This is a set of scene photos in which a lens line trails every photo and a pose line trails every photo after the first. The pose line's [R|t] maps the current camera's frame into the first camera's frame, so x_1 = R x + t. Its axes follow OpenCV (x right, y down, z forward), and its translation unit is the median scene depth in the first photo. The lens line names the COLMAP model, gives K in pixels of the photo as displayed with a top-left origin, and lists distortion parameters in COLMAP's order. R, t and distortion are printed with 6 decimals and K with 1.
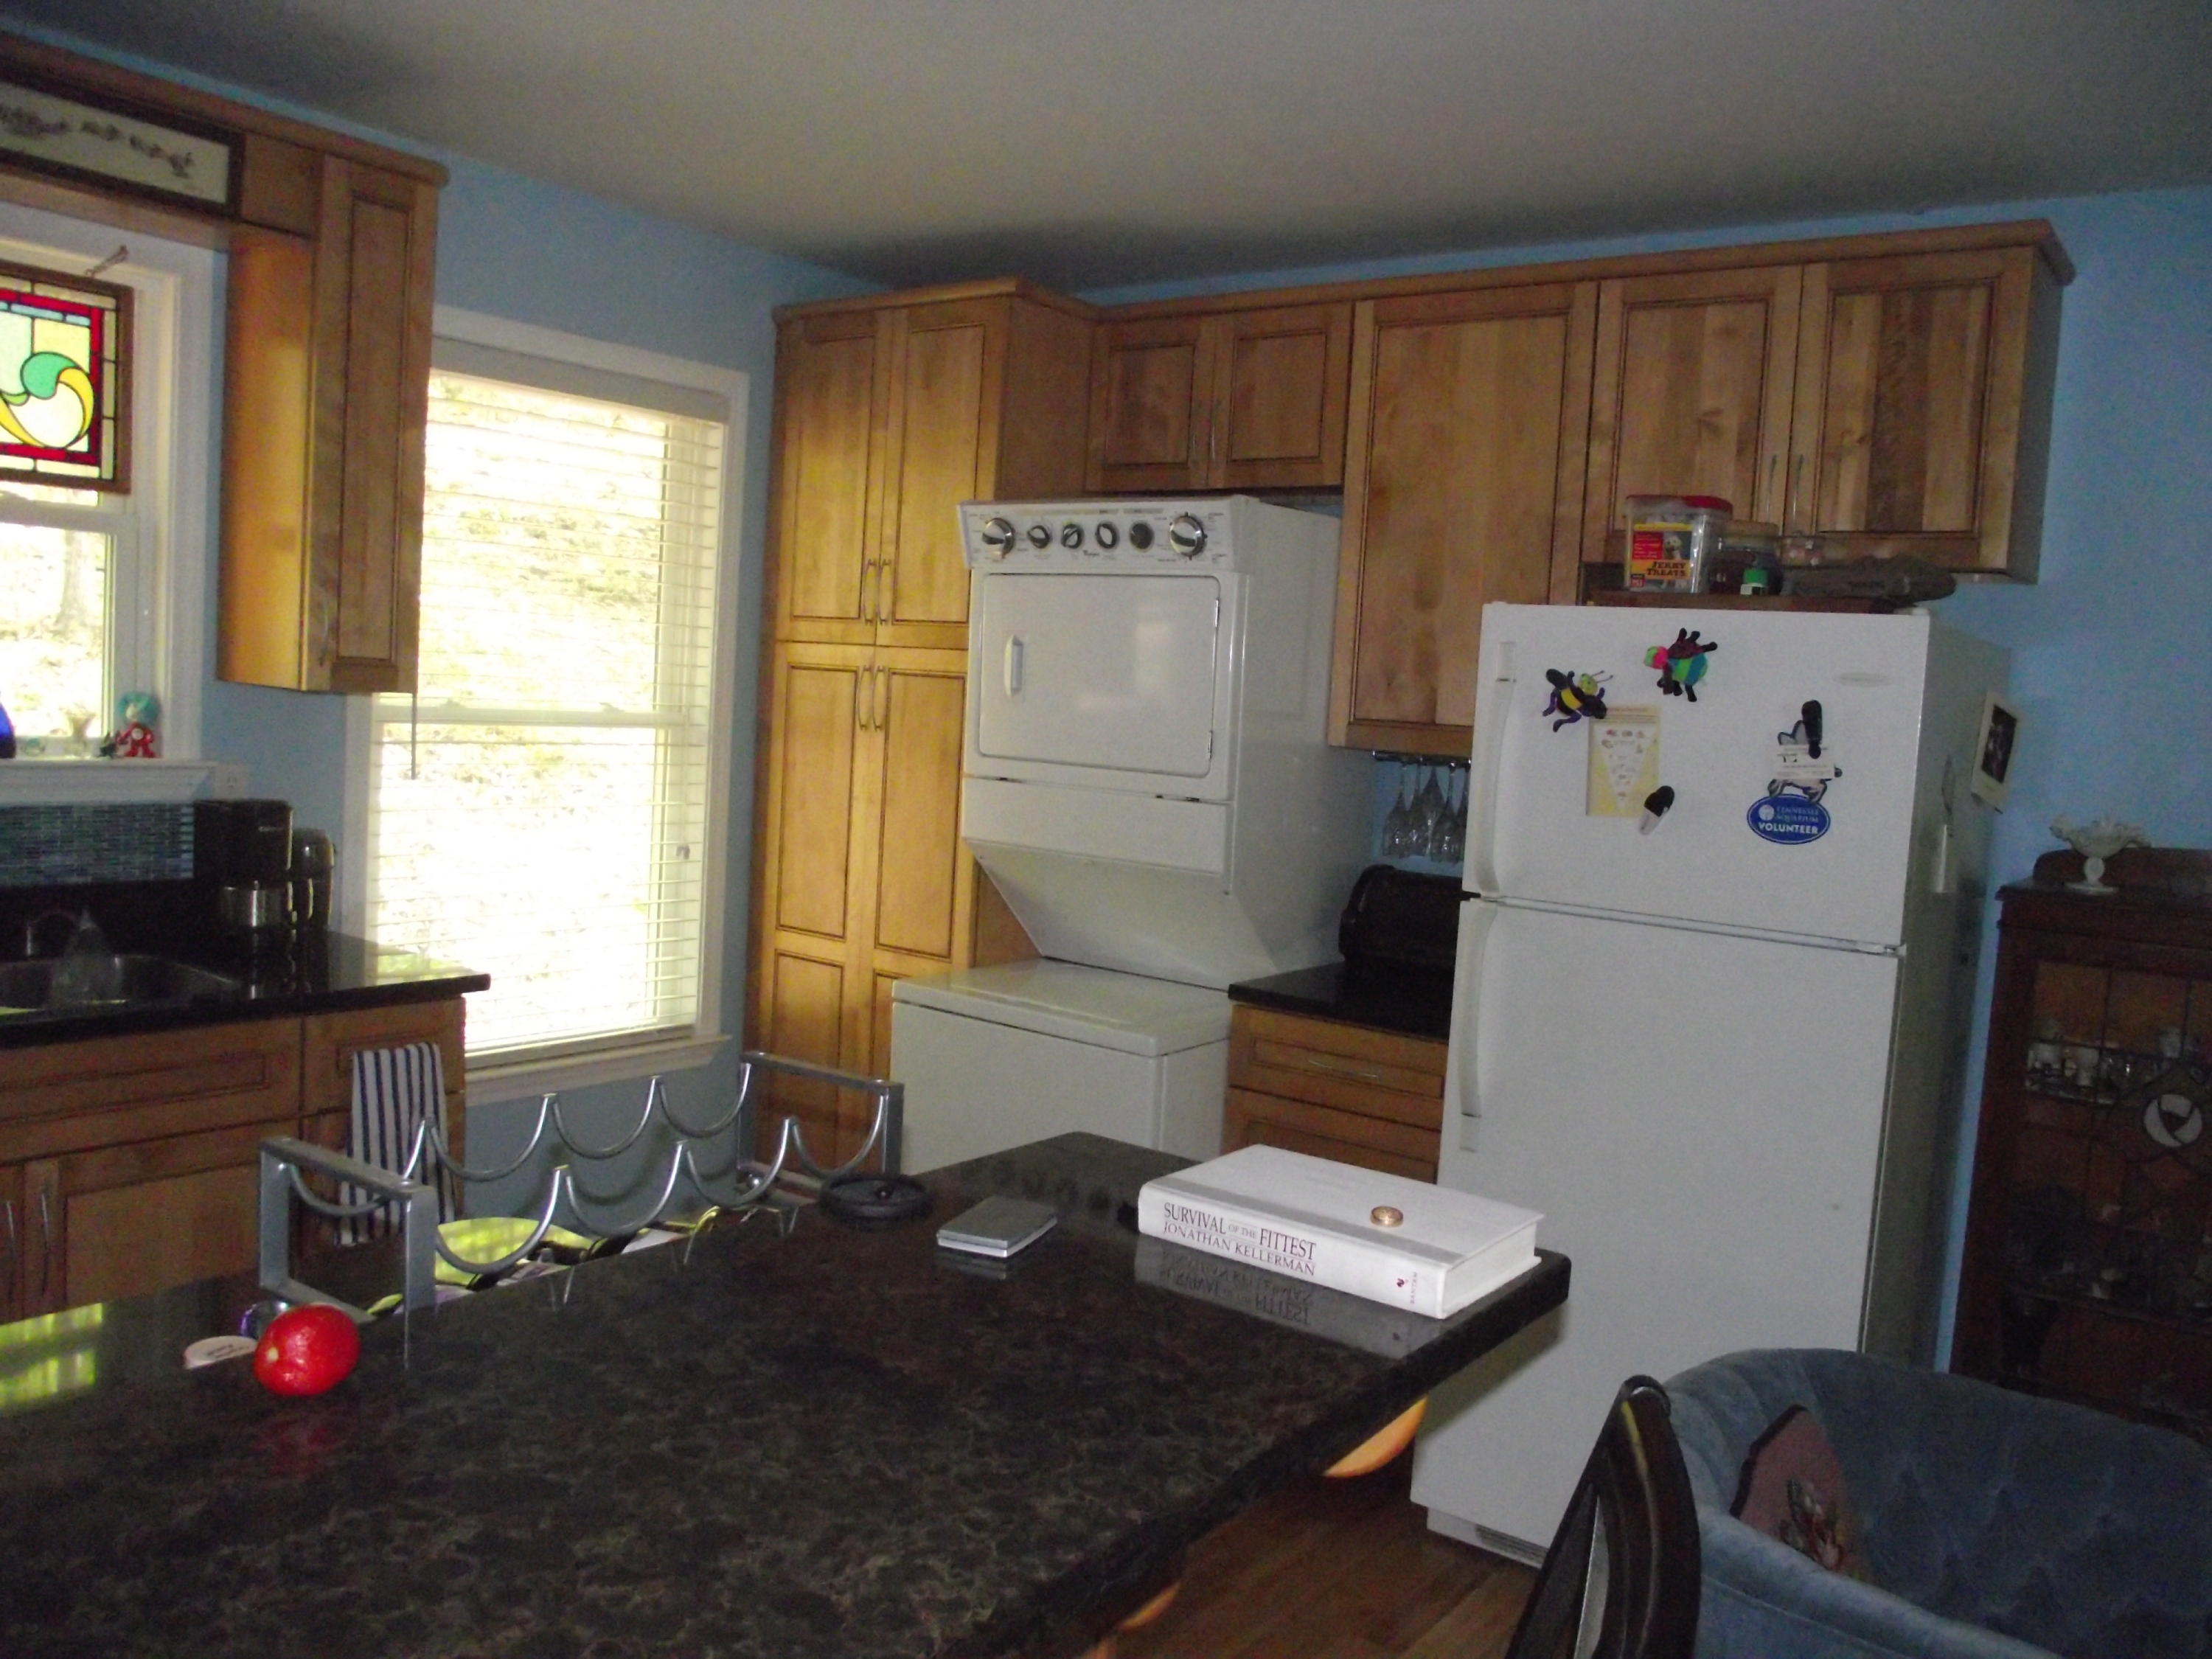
lens RADIAL K [[1719.0, 0, 1136.0], [0, 1719.0, 838.8], [0, 0, 1]] dist [-0.079773, 0.033334]
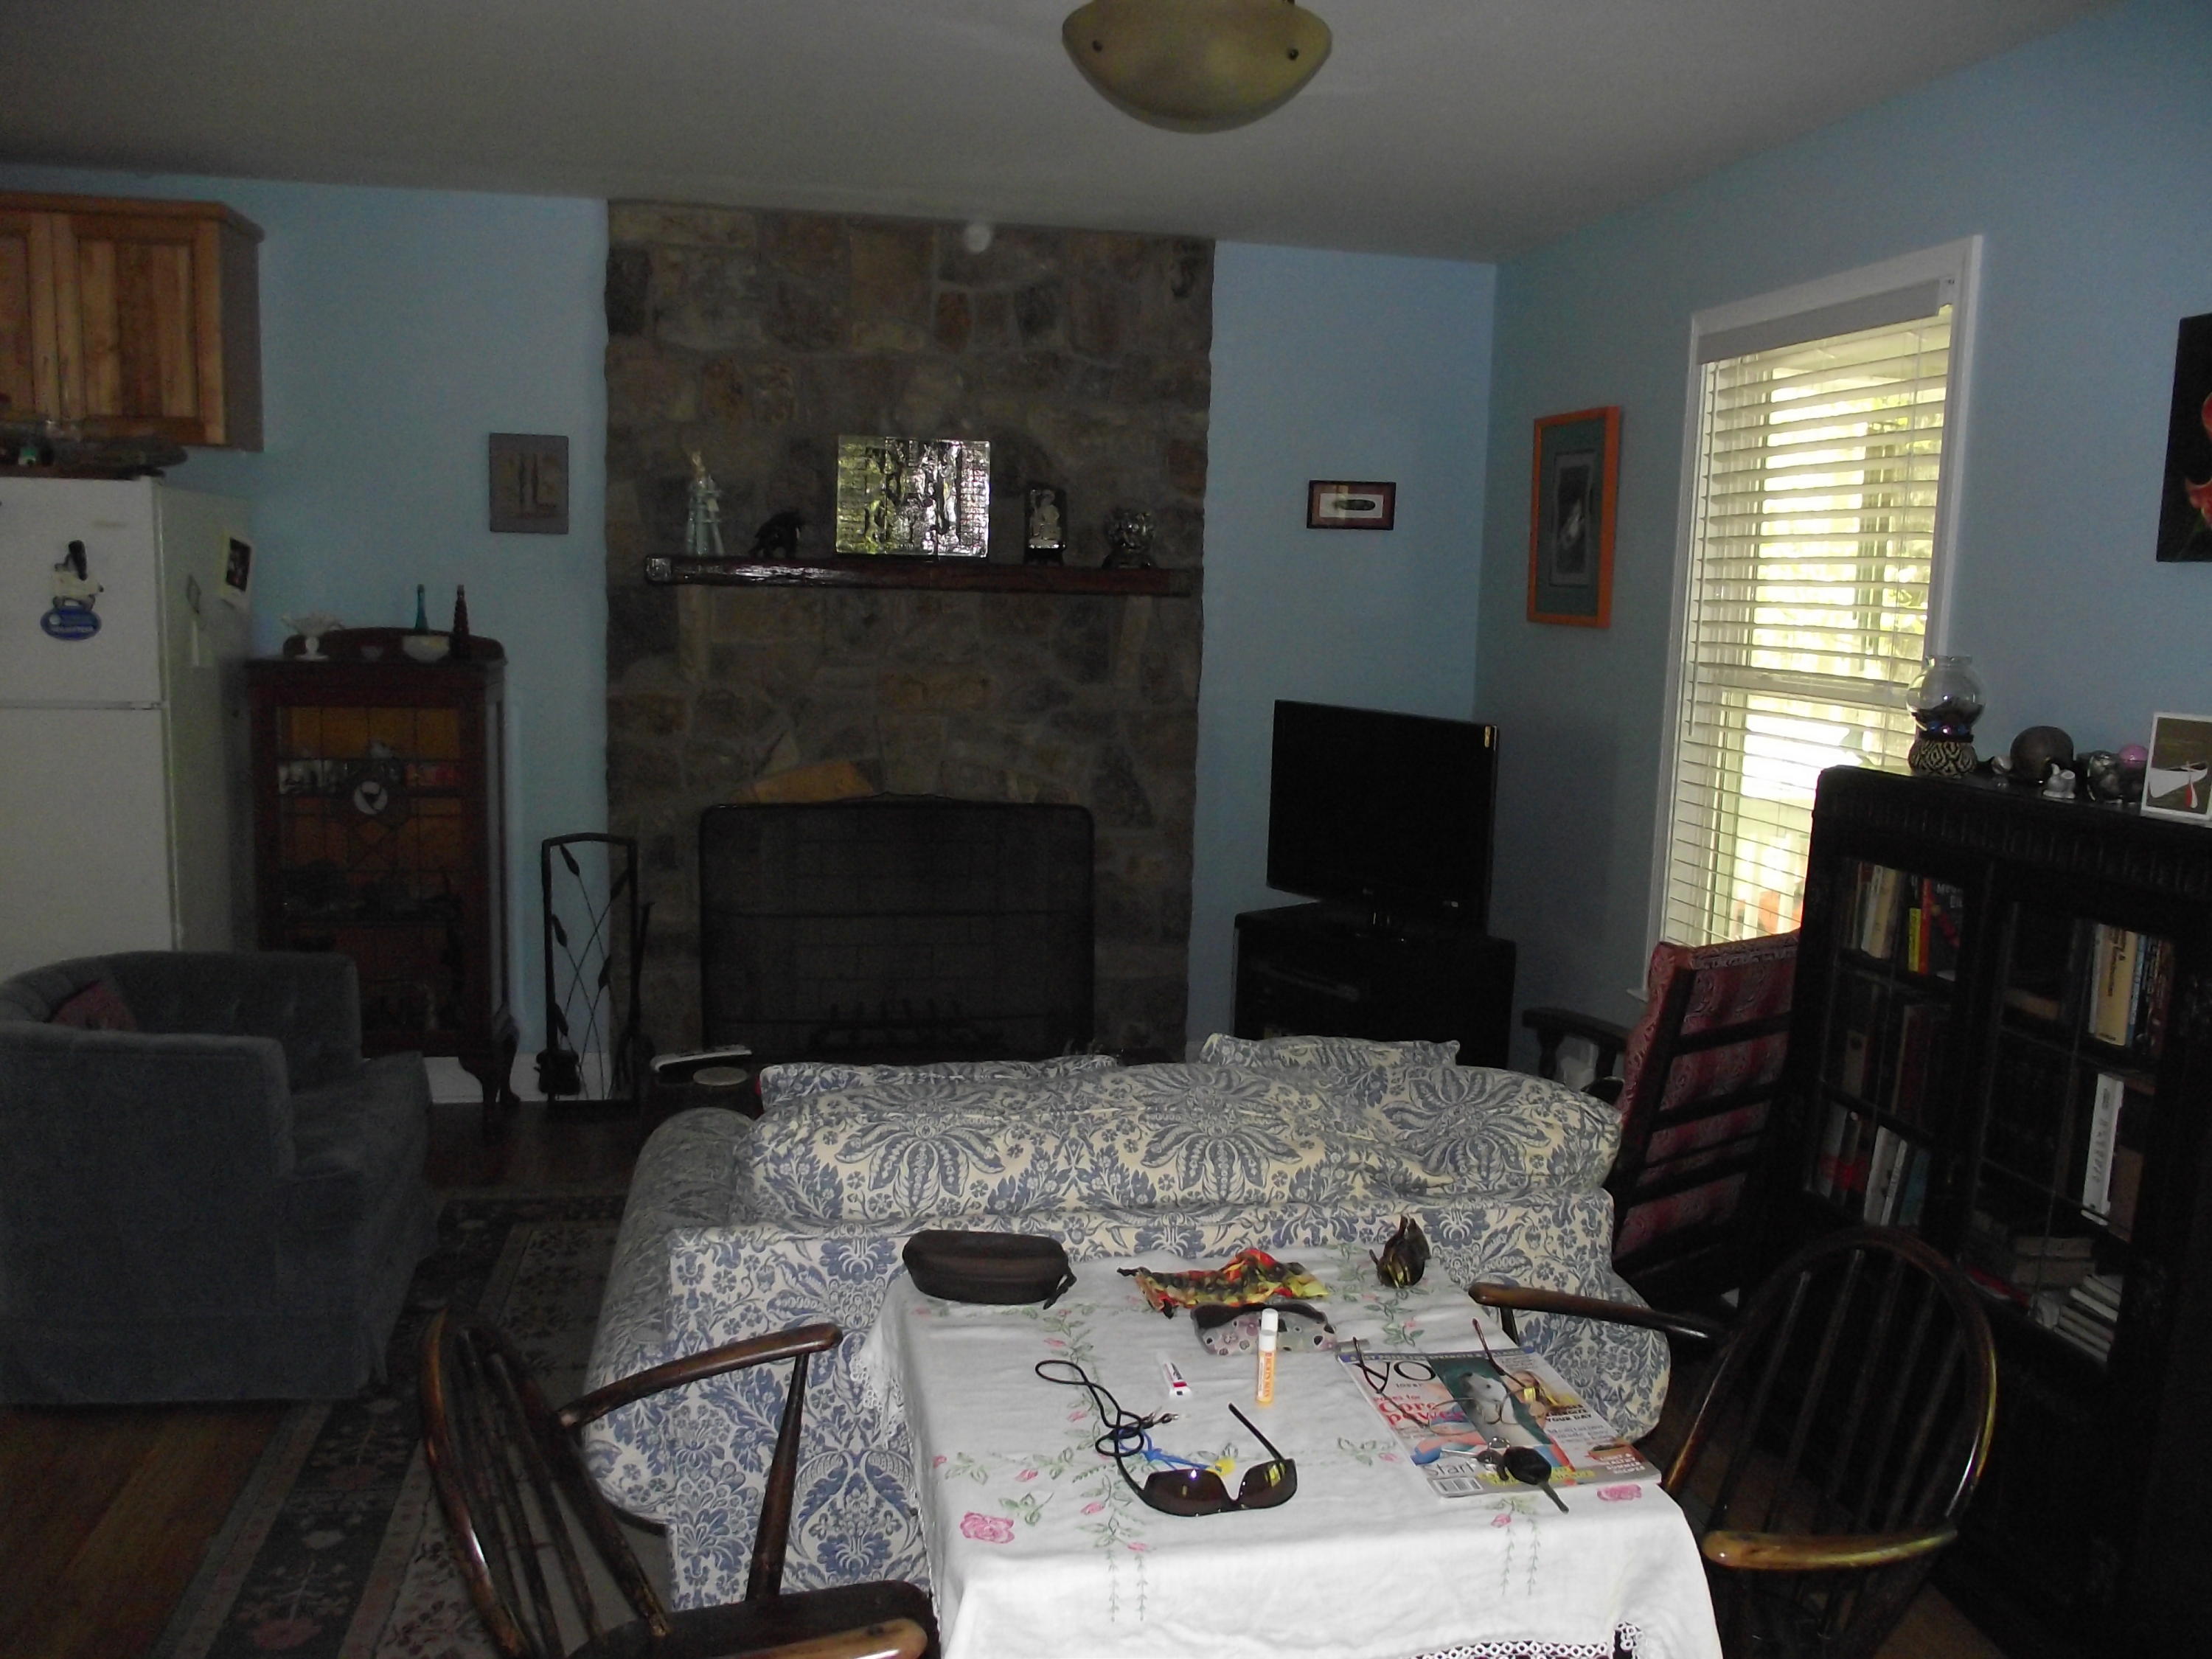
lens RADIAL K [[1719.0, 0, 1136.0], [0, 1719.0, 838.8], [0, 0, 1]] dist [-0.079773, 0.033334]
pose [[0.660162, -0.147759, 0.736447, -0.102664], [0.068956, 0.988242, 0.136465, 0.040723], [-0.747952, -0.039306, 0.662589, -0.680854]]
